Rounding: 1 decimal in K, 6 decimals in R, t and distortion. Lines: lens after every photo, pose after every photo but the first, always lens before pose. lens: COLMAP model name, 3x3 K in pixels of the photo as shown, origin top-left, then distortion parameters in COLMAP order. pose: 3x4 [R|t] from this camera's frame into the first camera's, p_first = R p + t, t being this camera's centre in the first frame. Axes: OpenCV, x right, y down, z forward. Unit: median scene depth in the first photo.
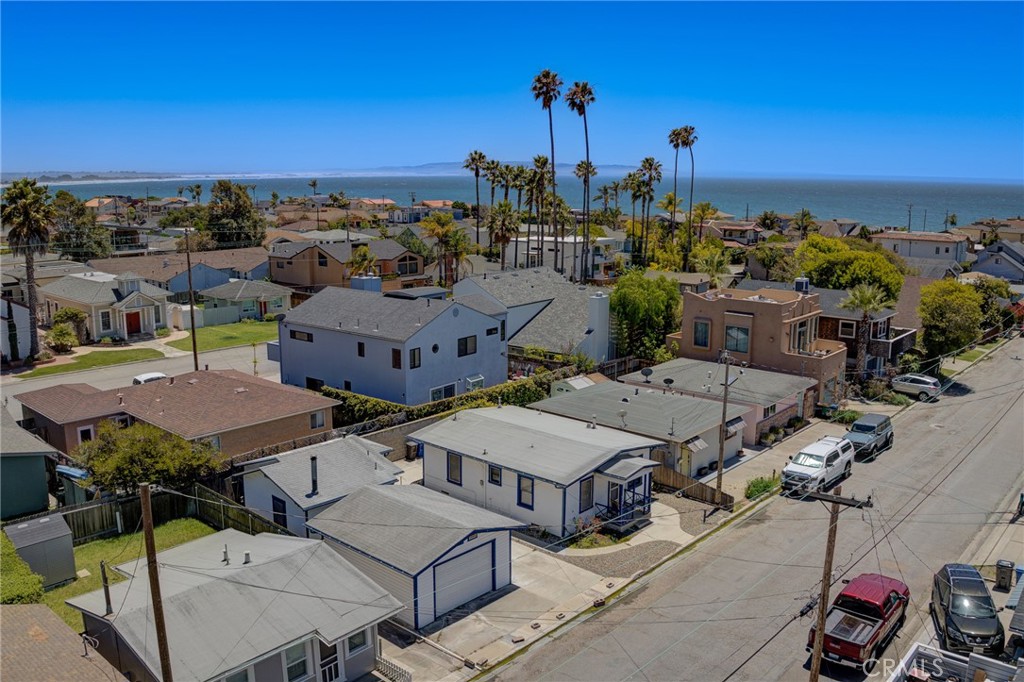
lens RADIAL K [[850.3, 0, 518.4], [0, 850.3, 332.4], [0, 0, 1]] dist [-0.092748, -0.034787]
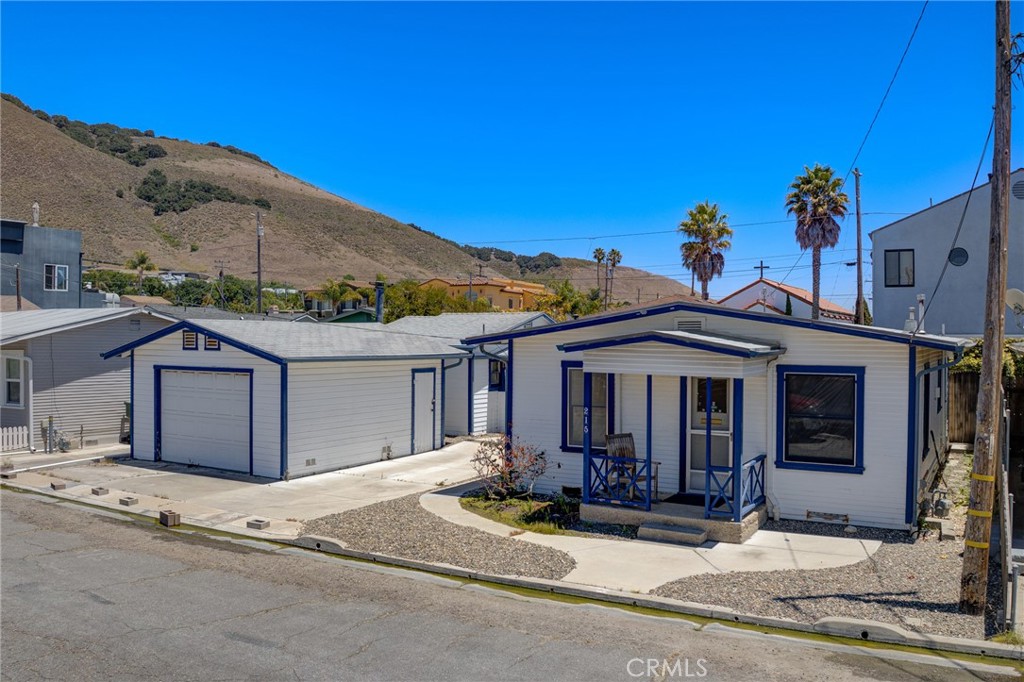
lens RADIAL K [[850.3, 0, 518.5], [0, 850.3, 331.2], [0, 0, 1]] dist [-0.092748, -0.034787]
pose [[0.206734, -0.009572, -0.978350, 0.373701], [-0.181720, 0.982178, -0.048009, 0.151917], [0.961373, 0.187711, 0.201310, 0.741320]]
